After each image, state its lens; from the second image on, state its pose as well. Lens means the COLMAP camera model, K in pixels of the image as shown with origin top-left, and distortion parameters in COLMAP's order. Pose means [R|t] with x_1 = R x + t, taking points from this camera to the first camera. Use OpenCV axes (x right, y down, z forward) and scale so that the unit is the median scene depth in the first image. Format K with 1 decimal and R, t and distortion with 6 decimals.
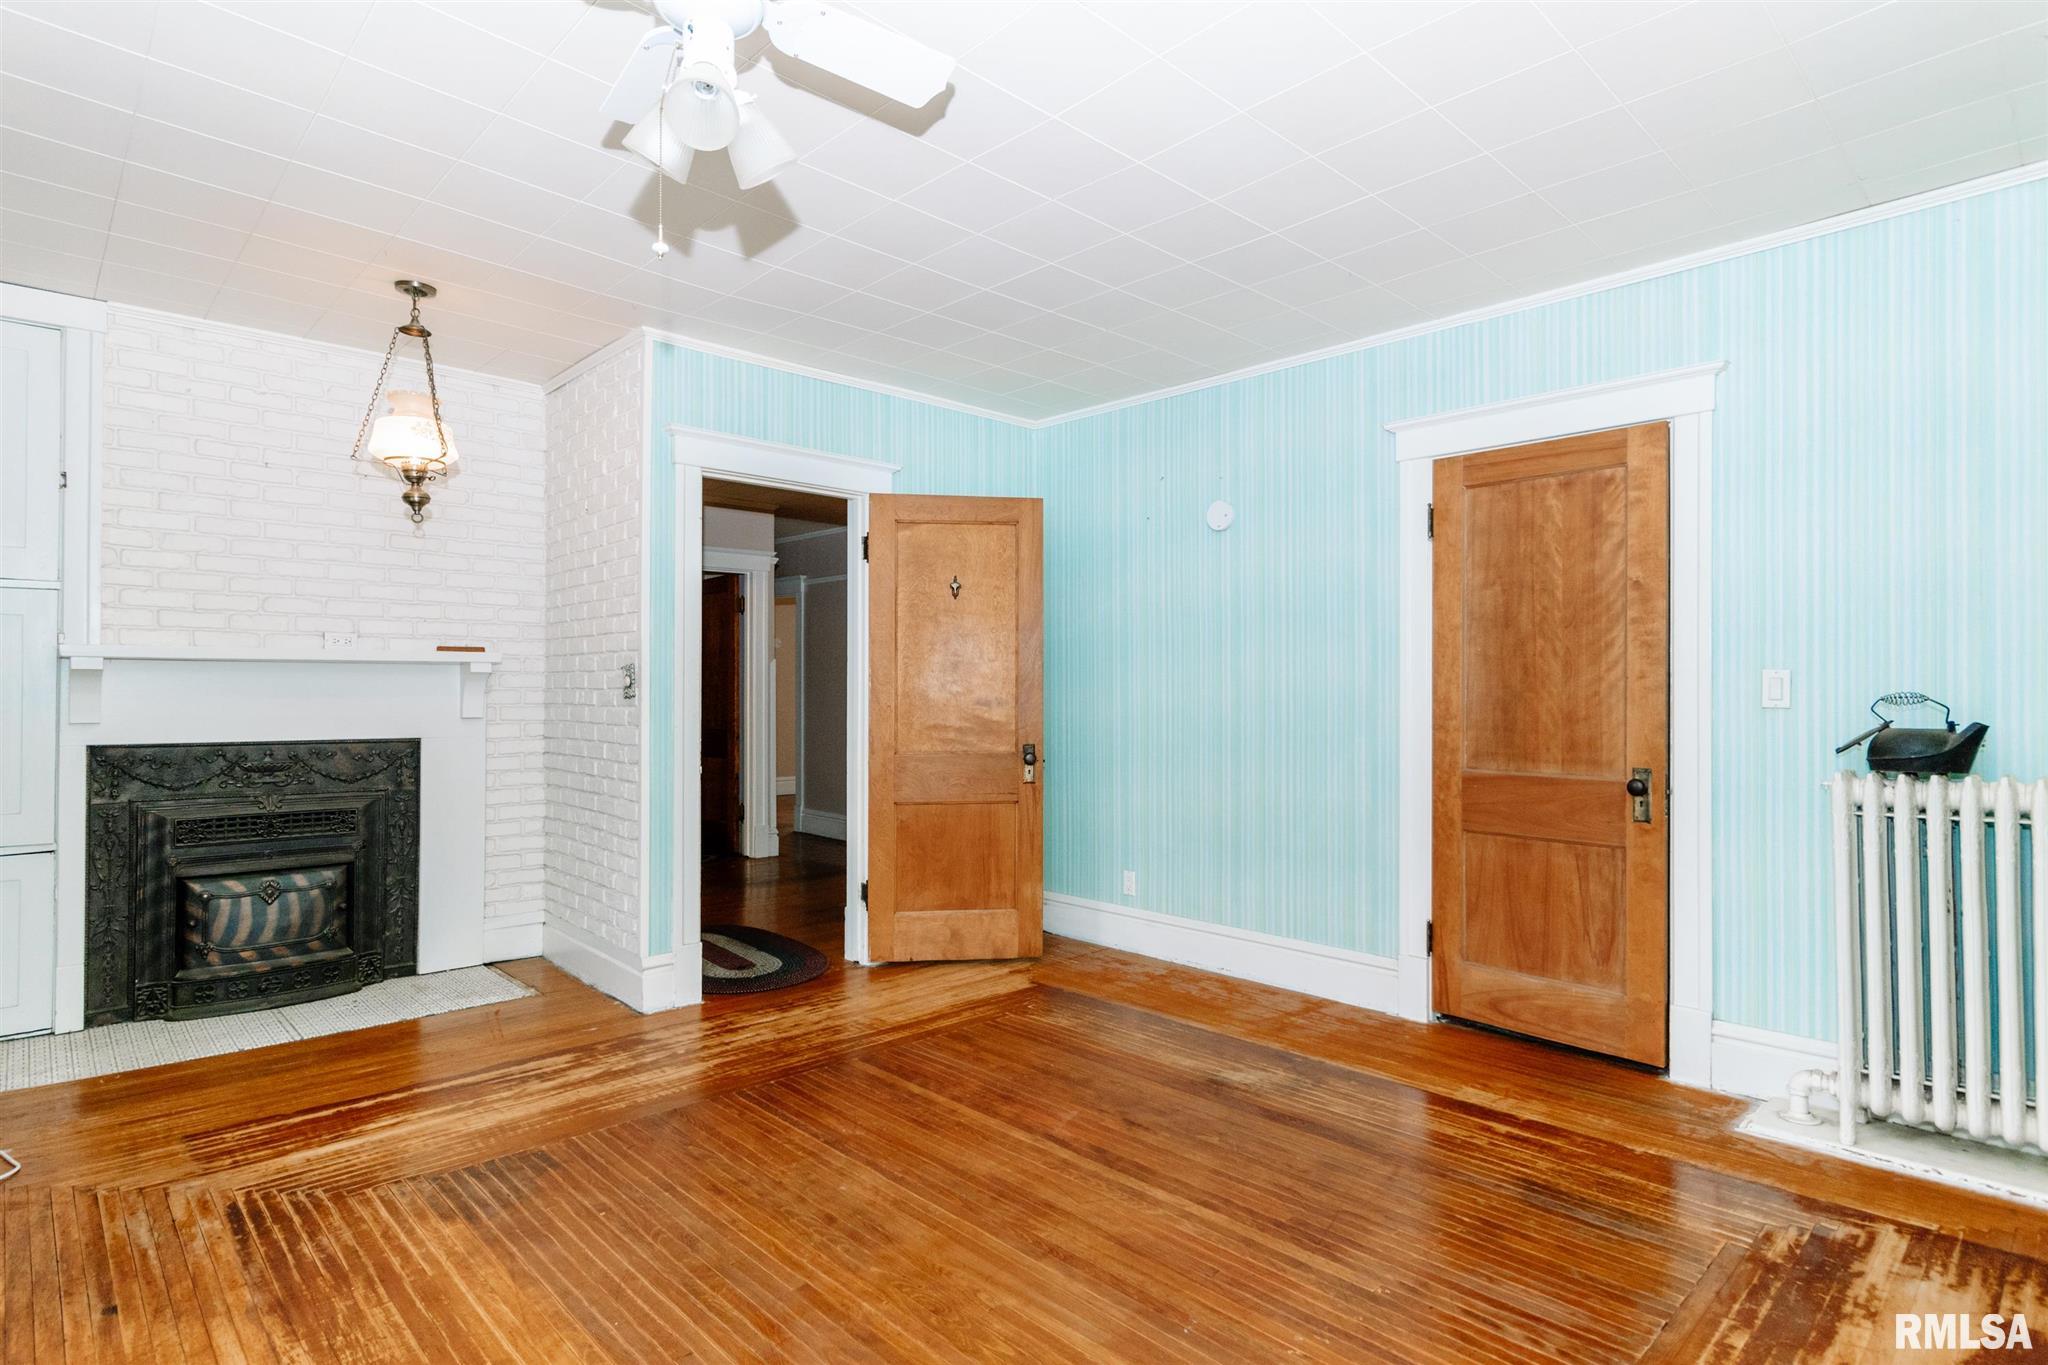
lens RADIAL K [[1070.9, 0, 1024.0], [0, 1070.9, 682.5], [0, 0, 1]] dist [0.001623, 0.000526]
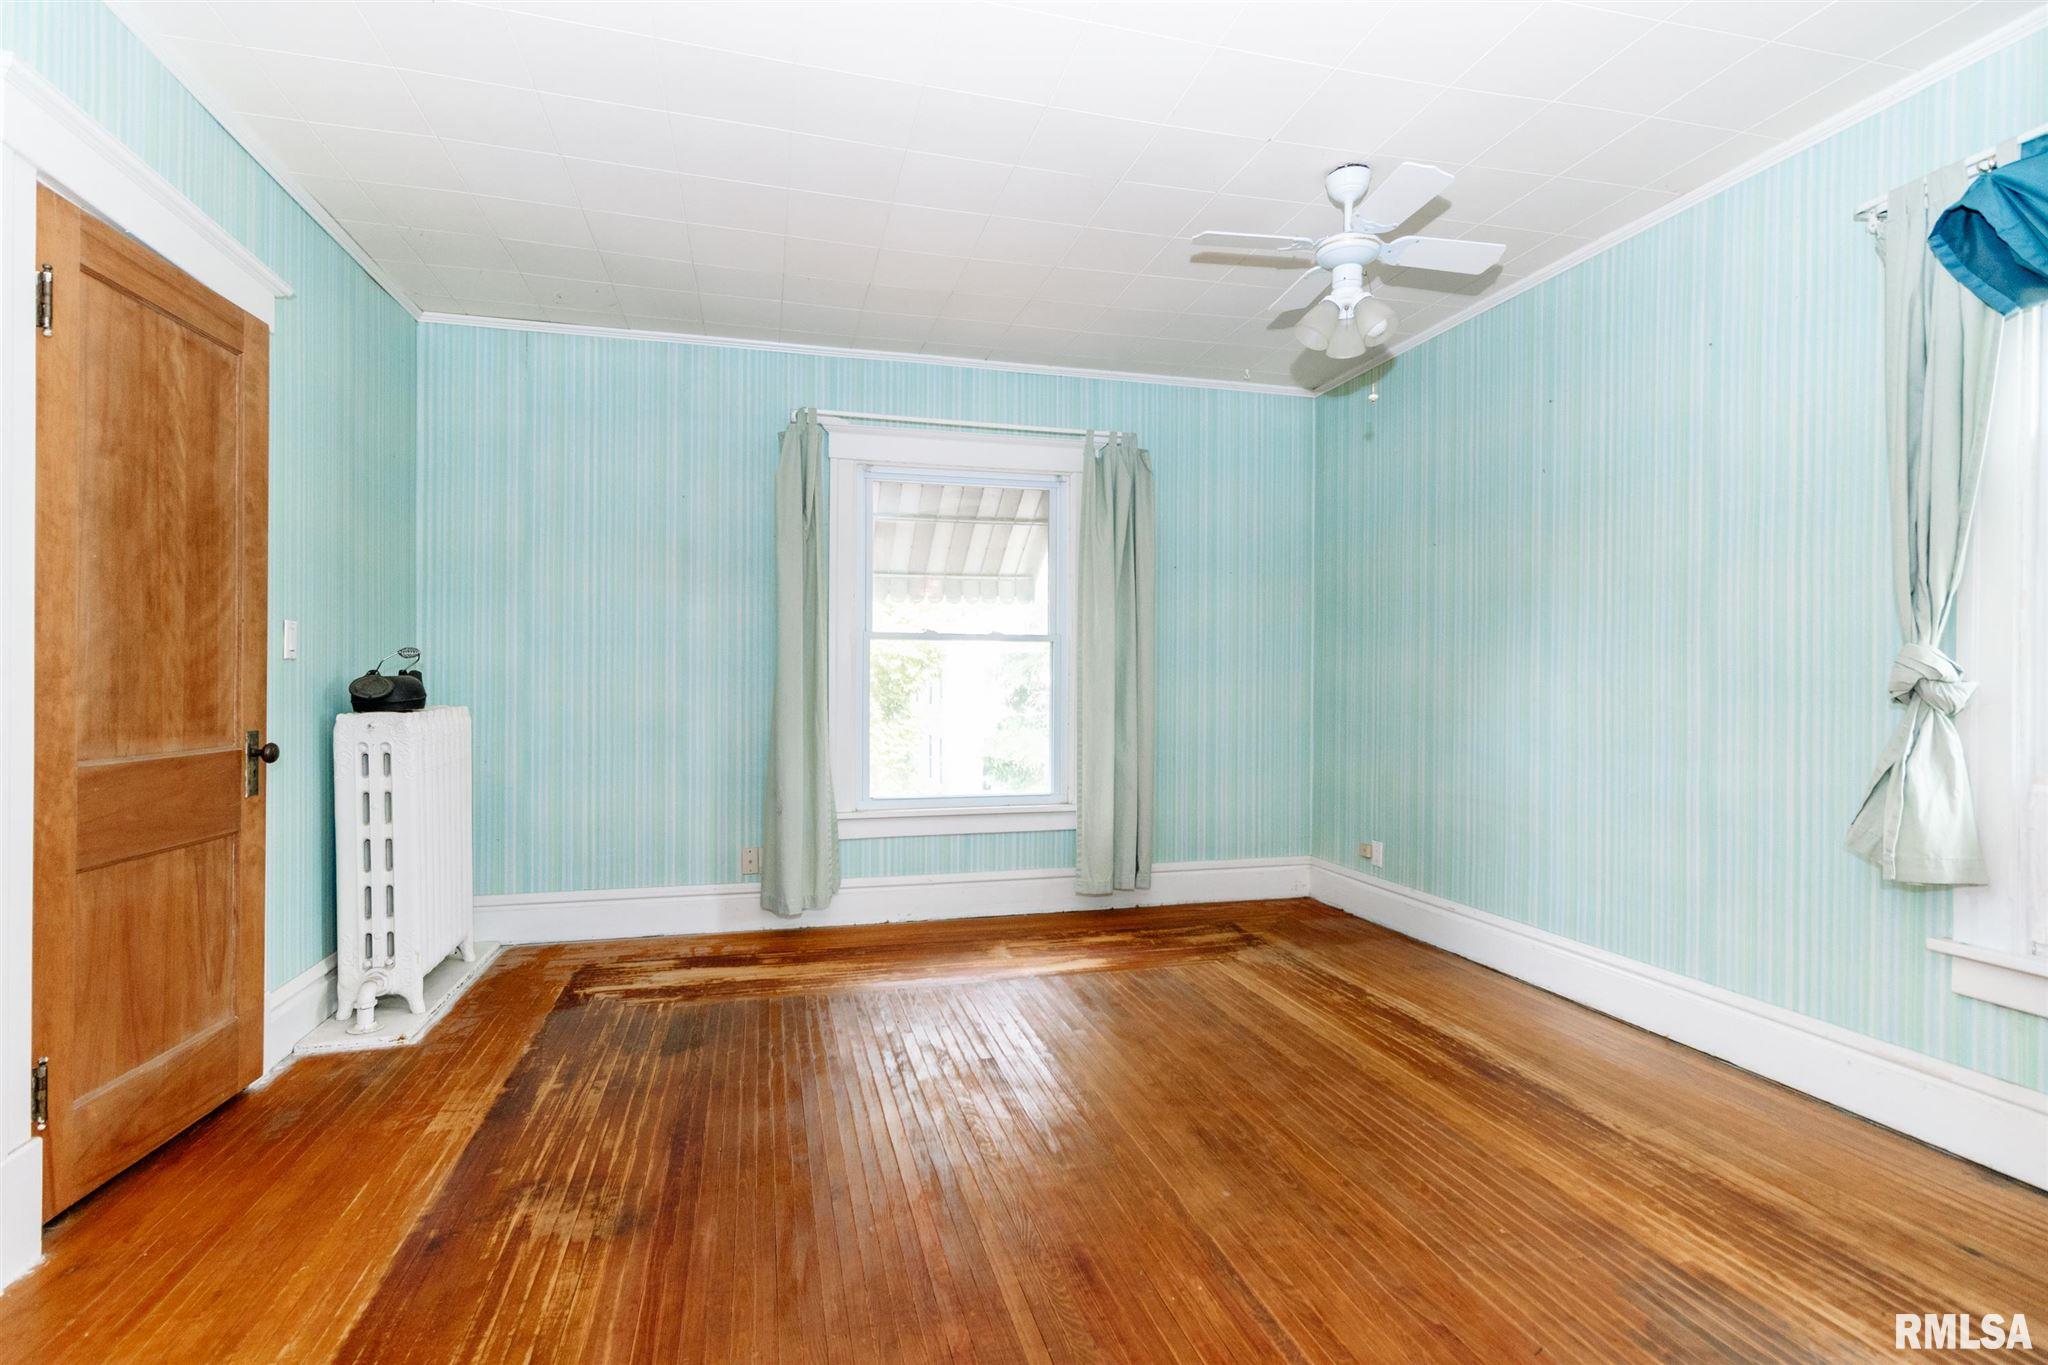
lens RADIAL K [[962.0, 0, 1024.0], [0, 962.0, 682.5], [0, 0, 1]] dist [0.000304, 0.000606]
pose [[-0.877570, -0.007258, 0.479393, -0.295587], [-0.010471, 0.999937, -0.004028, 0.037982], [-0.479333, -0.008555, -0.877591, 1.313517]]
